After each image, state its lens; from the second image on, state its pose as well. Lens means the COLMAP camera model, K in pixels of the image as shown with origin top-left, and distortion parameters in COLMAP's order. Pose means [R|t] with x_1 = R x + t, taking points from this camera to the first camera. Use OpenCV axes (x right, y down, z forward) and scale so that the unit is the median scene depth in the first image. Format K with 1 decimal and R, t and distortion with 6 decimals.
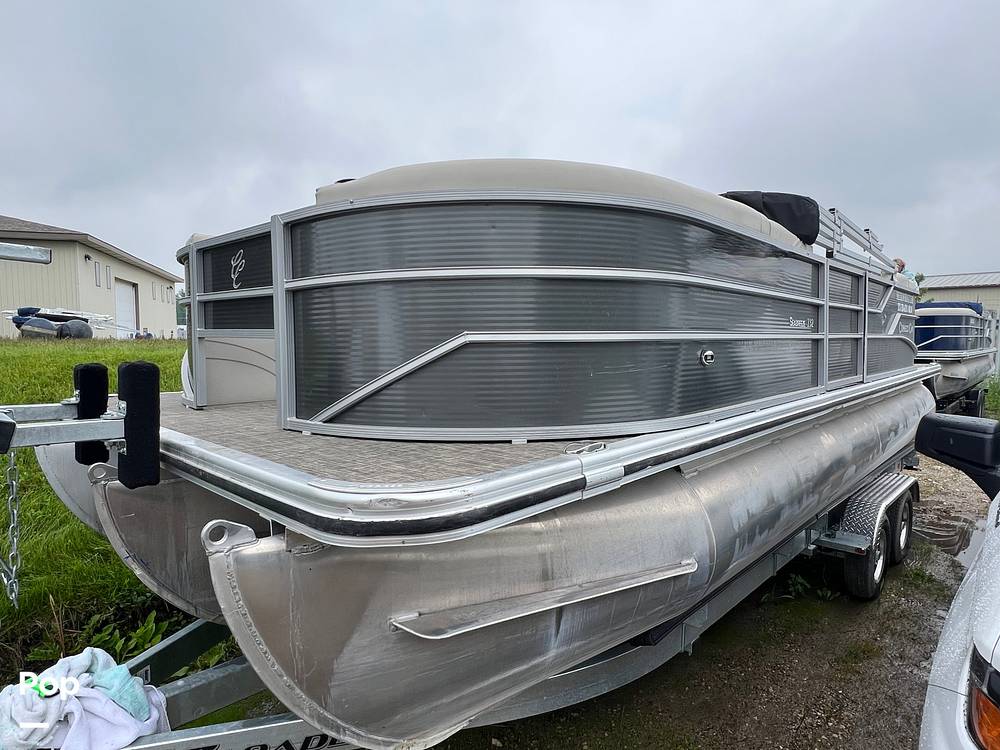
lens RADIAL K [[617.0, 0, 497.9], [0, 617.0, 375.0], [0, 0, 1]] dist [-0.001289, -0.000286]
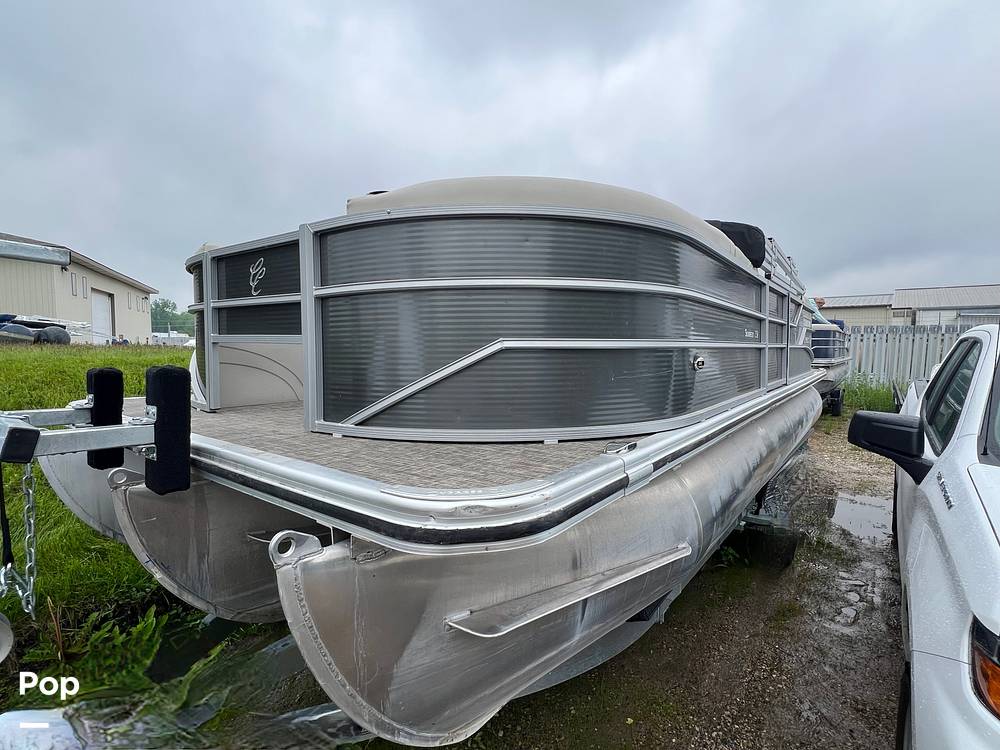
lens RADIAL K [[525.6, 0, 502.2], [0, 525.6, 375.2], [0, 0, 1]] dist [-0.001212, 0.000150]
pose [[0.993646, 0.000103, 0.112552, -0.124496], [0.000458, 0.999988, -0.004957, -0.002044], [-0.112551, 0.004977, 0.993633, 0.086808]]
